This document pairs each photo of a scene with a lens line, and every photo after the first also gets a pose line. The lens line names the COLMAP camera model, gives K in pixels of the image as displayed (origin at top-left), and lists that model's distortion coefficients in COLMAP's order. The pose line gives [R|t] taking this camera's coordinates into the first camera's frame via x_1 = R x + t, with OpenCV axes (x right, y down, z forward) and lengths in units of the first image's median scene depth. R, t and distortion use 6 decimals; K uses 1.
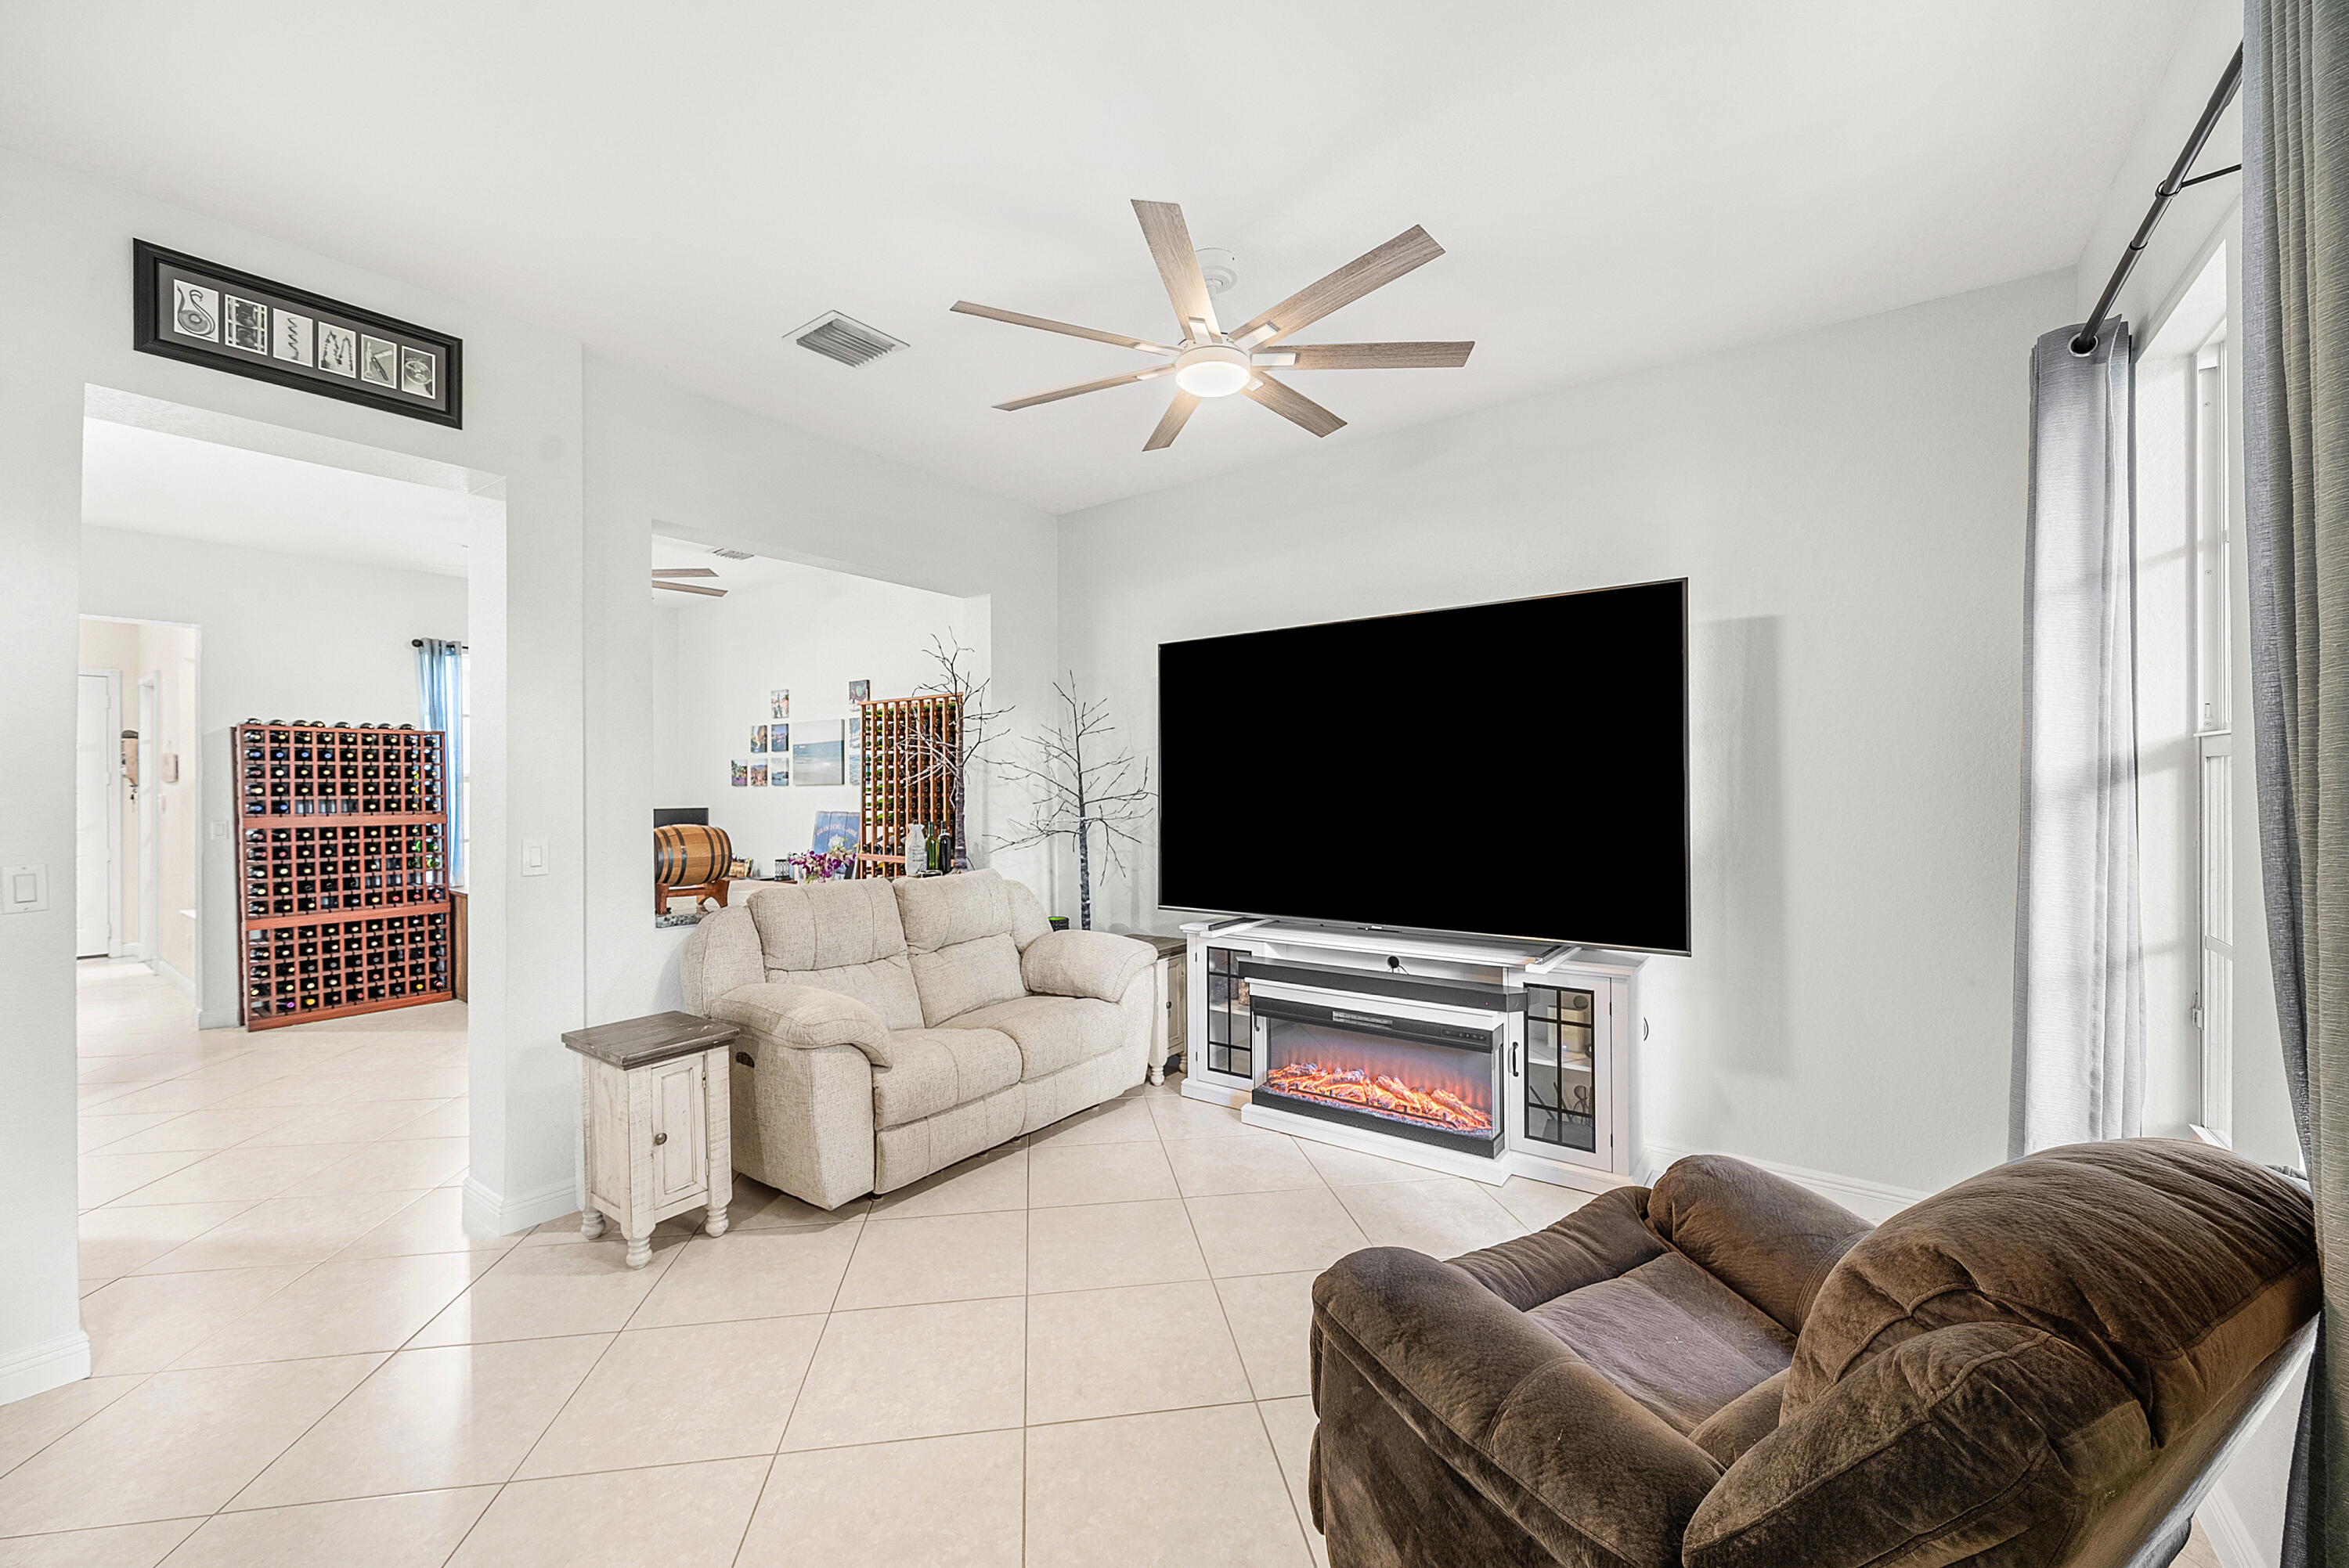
lens RADIAL K [[930.1, 0, 1174.5], [0, 930.1, 784.0], [0, 0, 1]] dist [-0.001712, -0.000278]
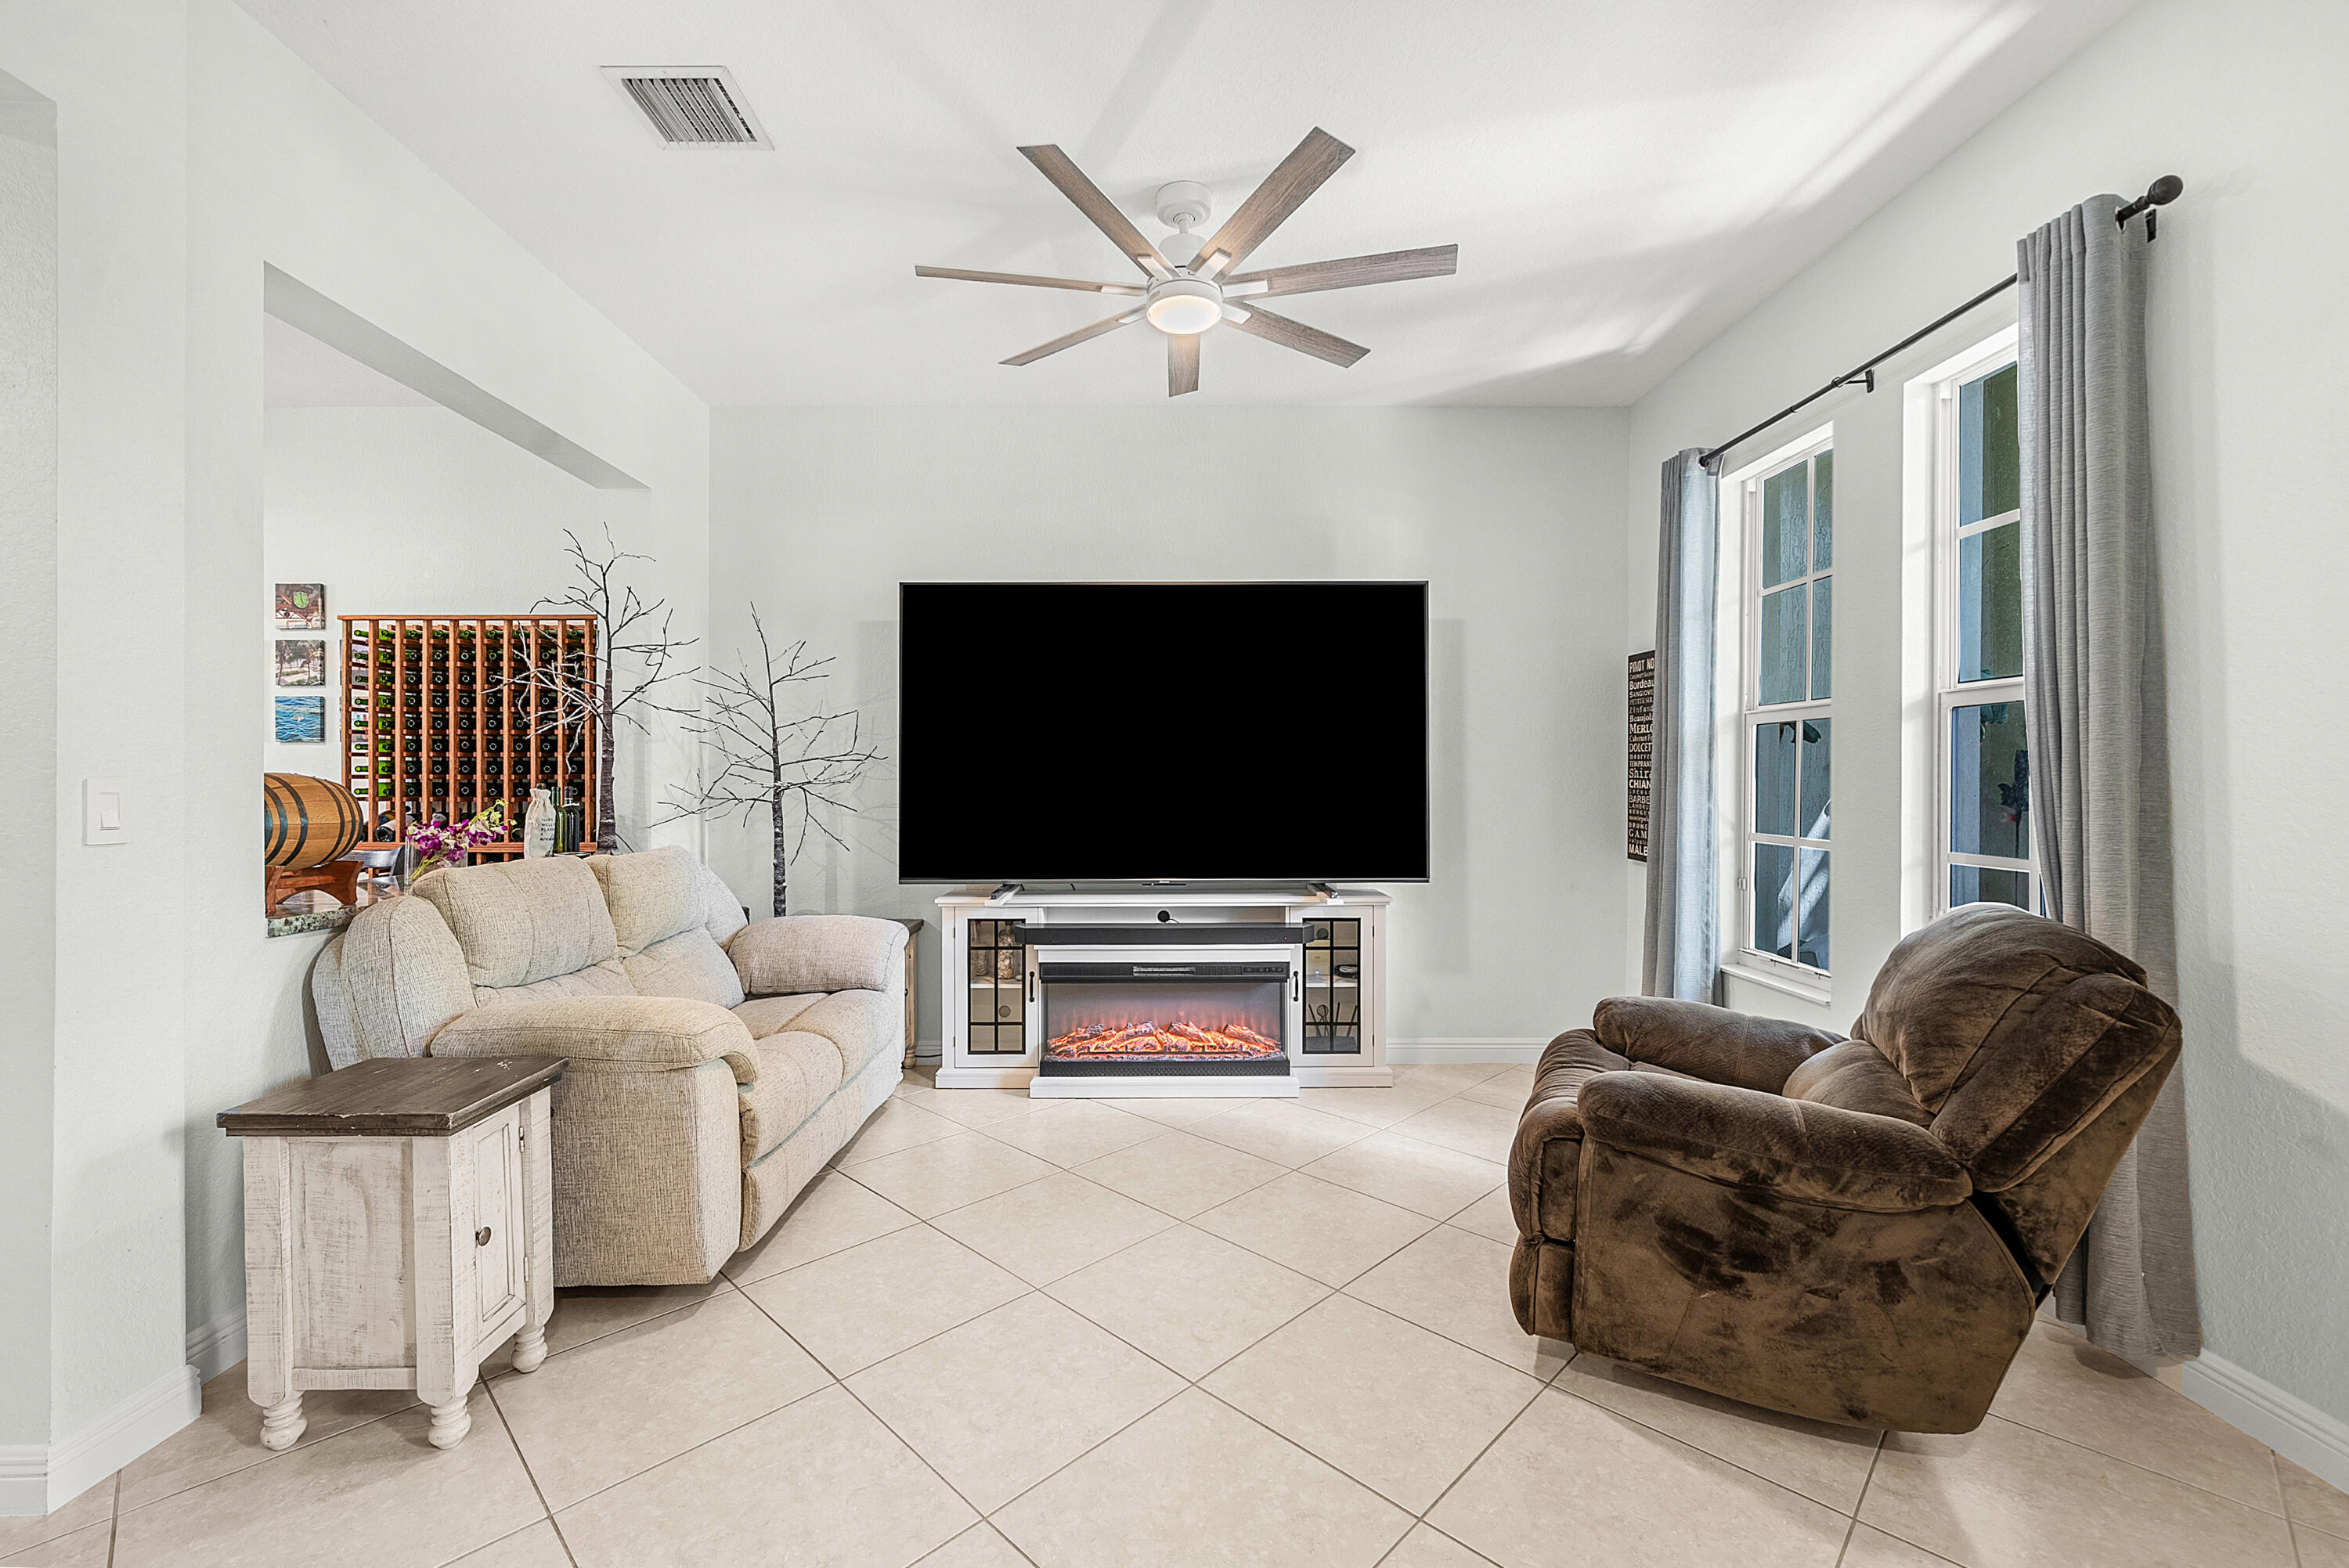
lens RADIAL K [[978.2, 0, 1167.9], [0, 978.2, 791.3], [0, 0, 1]] dist [0.001567, 0.000072]
pose [[0.799912, 0.001986, 0.600114, -0.450601], [-0.005246, 0.999979, 0.003683, 0.051294], [-0.600094, -0.006094, 0.799906, 0.131207]]
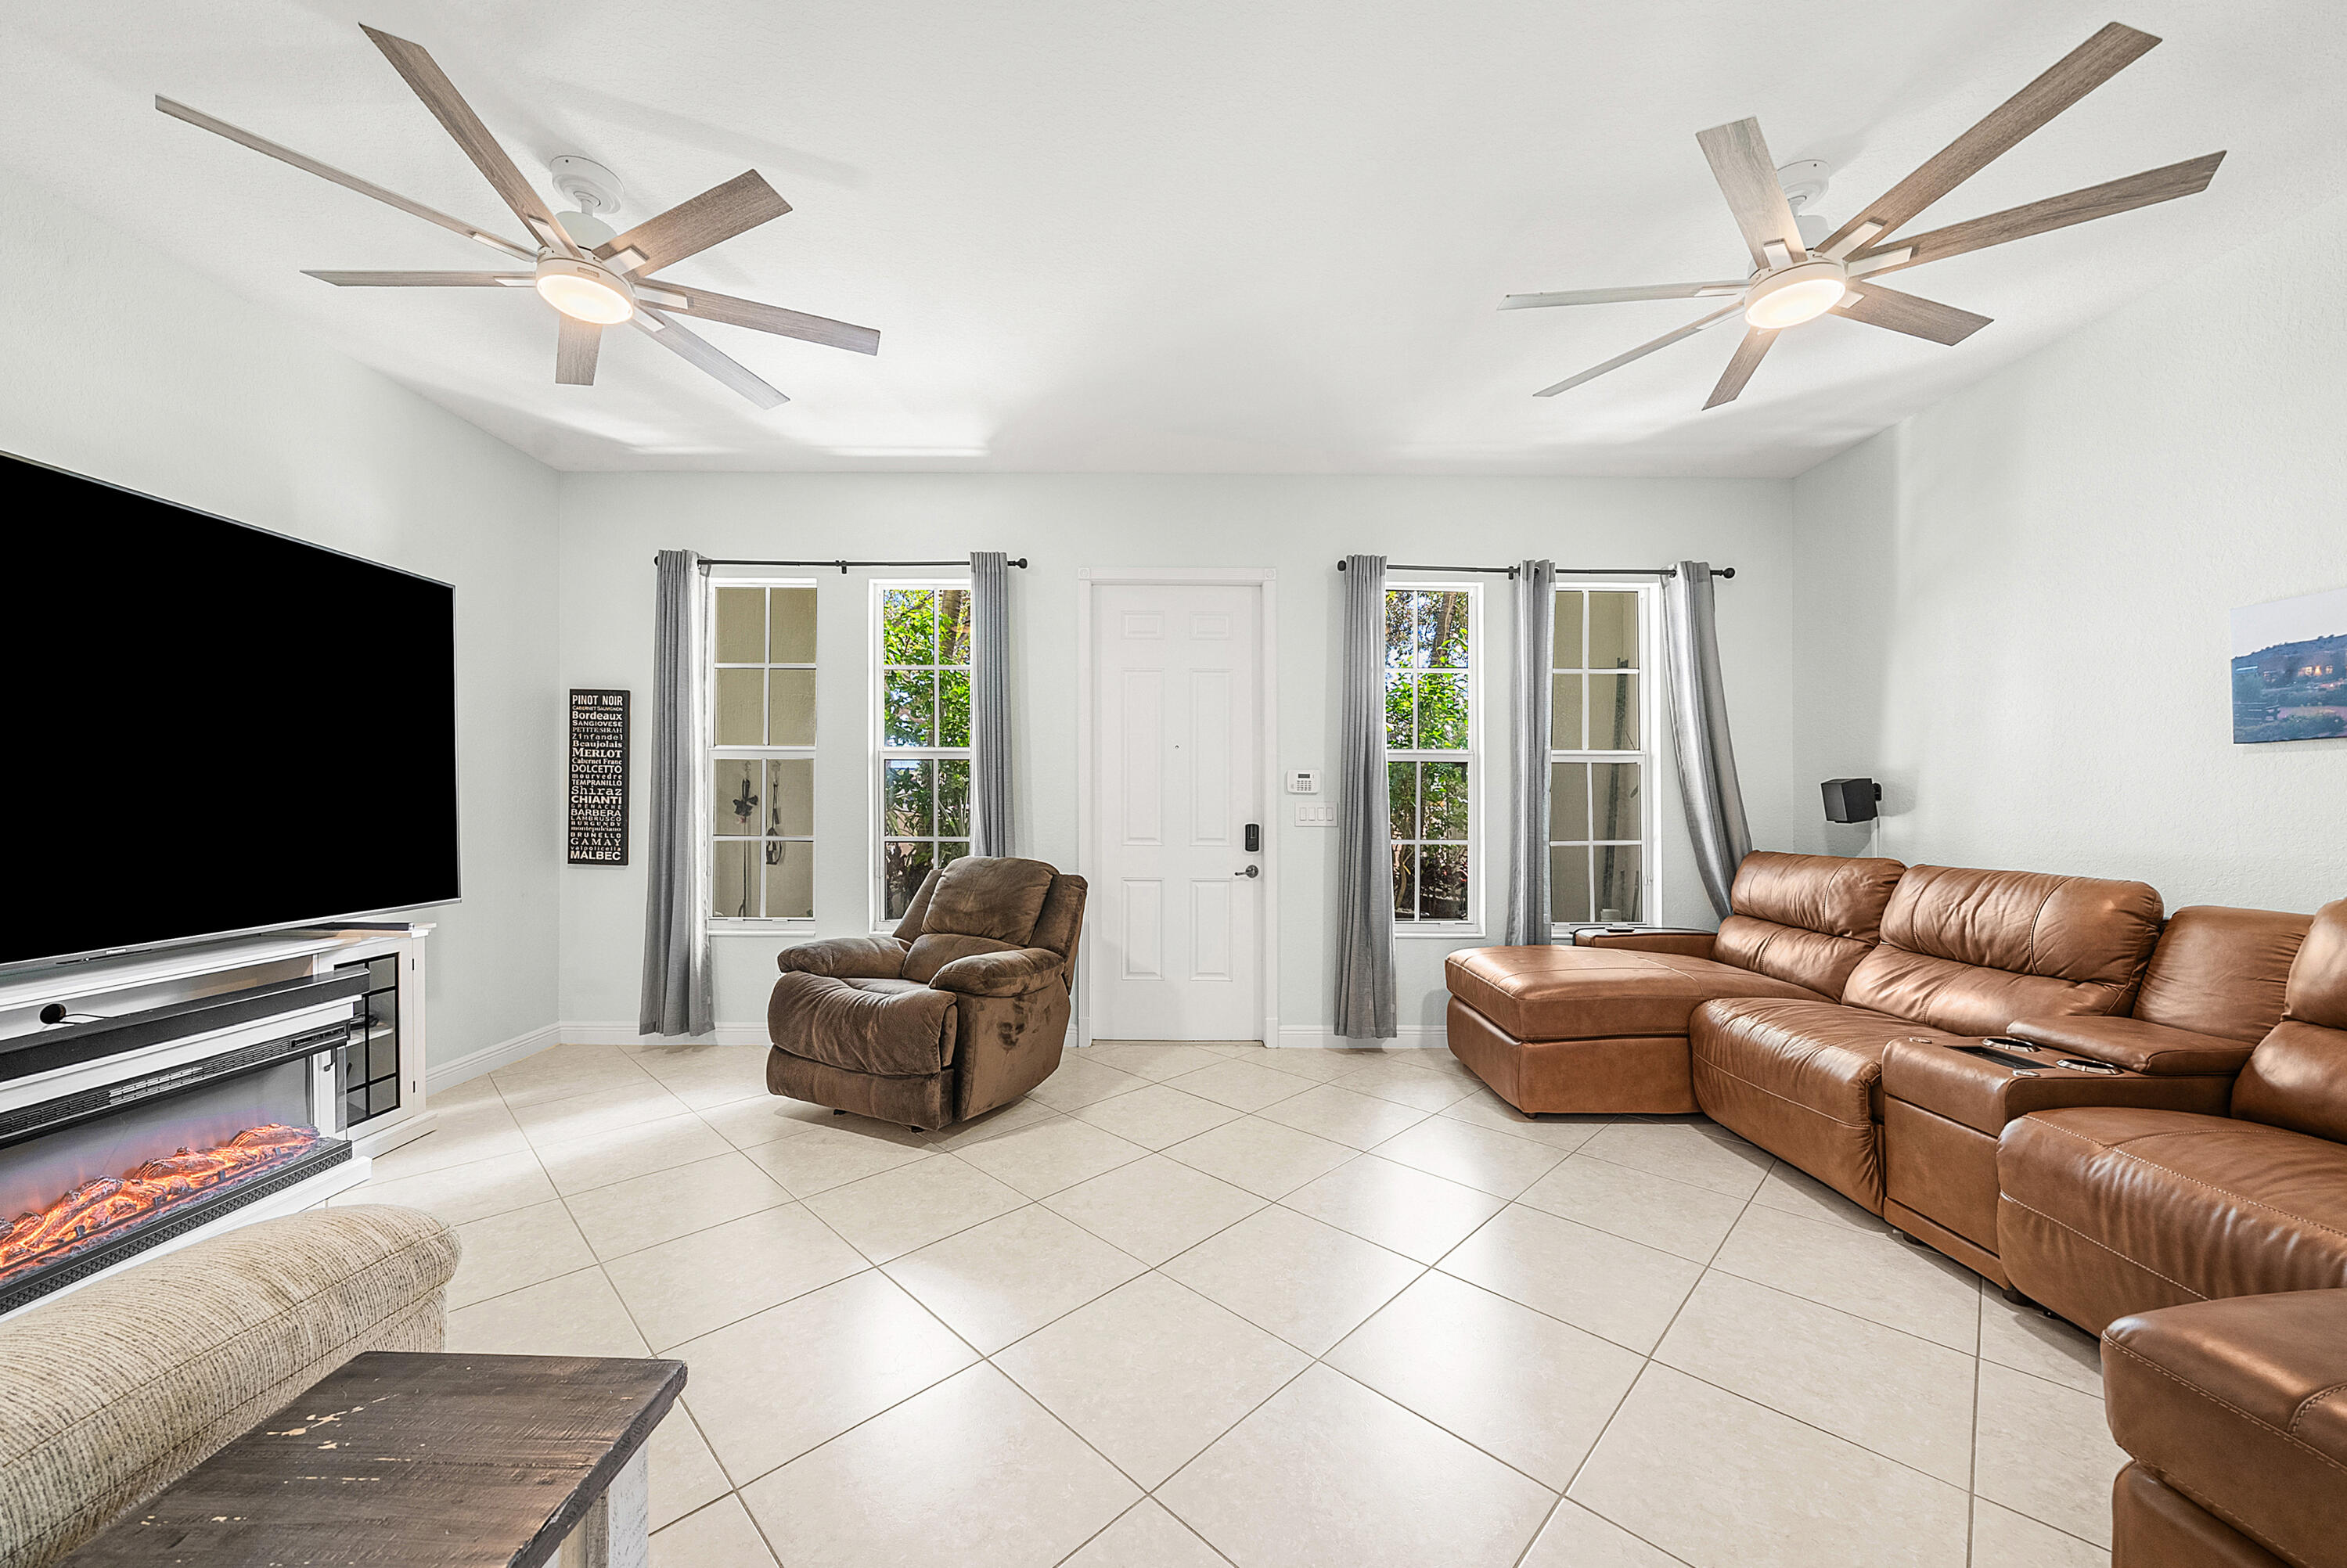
lens RADIAL K [[846.4, 0, 1164.0], [0, 846.4, 797.2], [0, 0, 1]] dist [-0.000431, 0.000000]
pose [[-0.595823, 0.008362, 0.803073, -0.742694], [0.001723, 0.999957, -0.009134, 0.053141], [-0.803114, -0.004059, -0.595811, 0.790282]]
